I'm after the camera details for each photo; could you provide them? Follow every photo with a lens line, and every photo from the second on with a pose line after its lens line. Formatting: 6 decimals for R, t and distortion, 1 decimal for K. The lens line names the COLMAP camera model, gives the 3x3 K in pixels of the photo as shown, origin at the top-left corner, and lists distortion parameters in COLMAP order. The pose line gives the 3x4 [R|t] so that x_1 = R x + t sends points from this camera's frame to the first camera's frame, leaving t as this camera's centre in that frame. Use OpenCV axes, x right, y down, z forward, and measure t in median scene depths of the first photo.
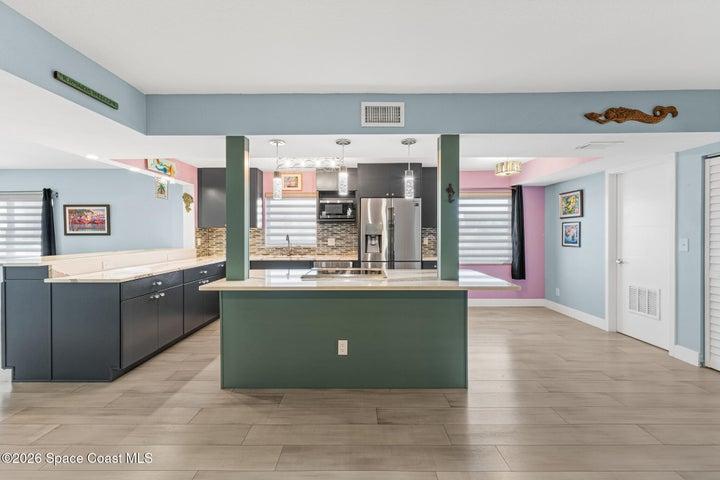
lens RADIAL K [[309.1, 0, 359.2], [0, 309.1, 234.1], [0, 0, 1]] dist [0.005184, -0.001222]
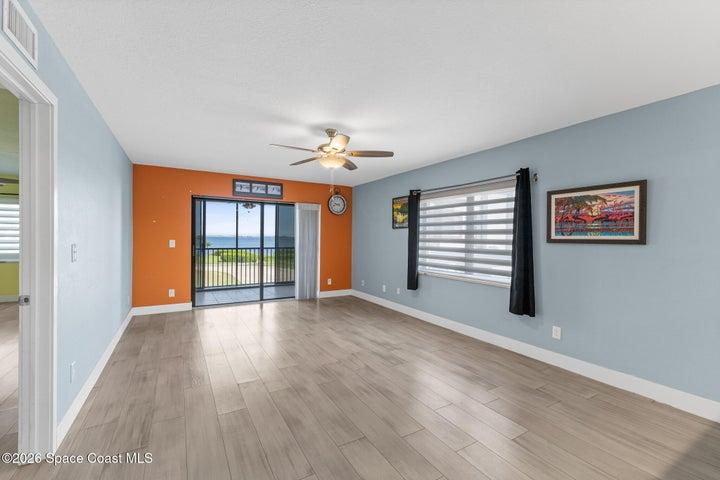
lens RADIAL K [[309.1, 0, 356.8], [0, 309.1, 238.0], [0, 0, 1]] dist [0.005184, -0.001222]
pose [[0.501228, 0.012680, -0.865222, -0.619278], [-0.014563, 0.999875, 0.006216, -0.002947], [0.865193, 0.009484, 0.501350, 0.380891]]
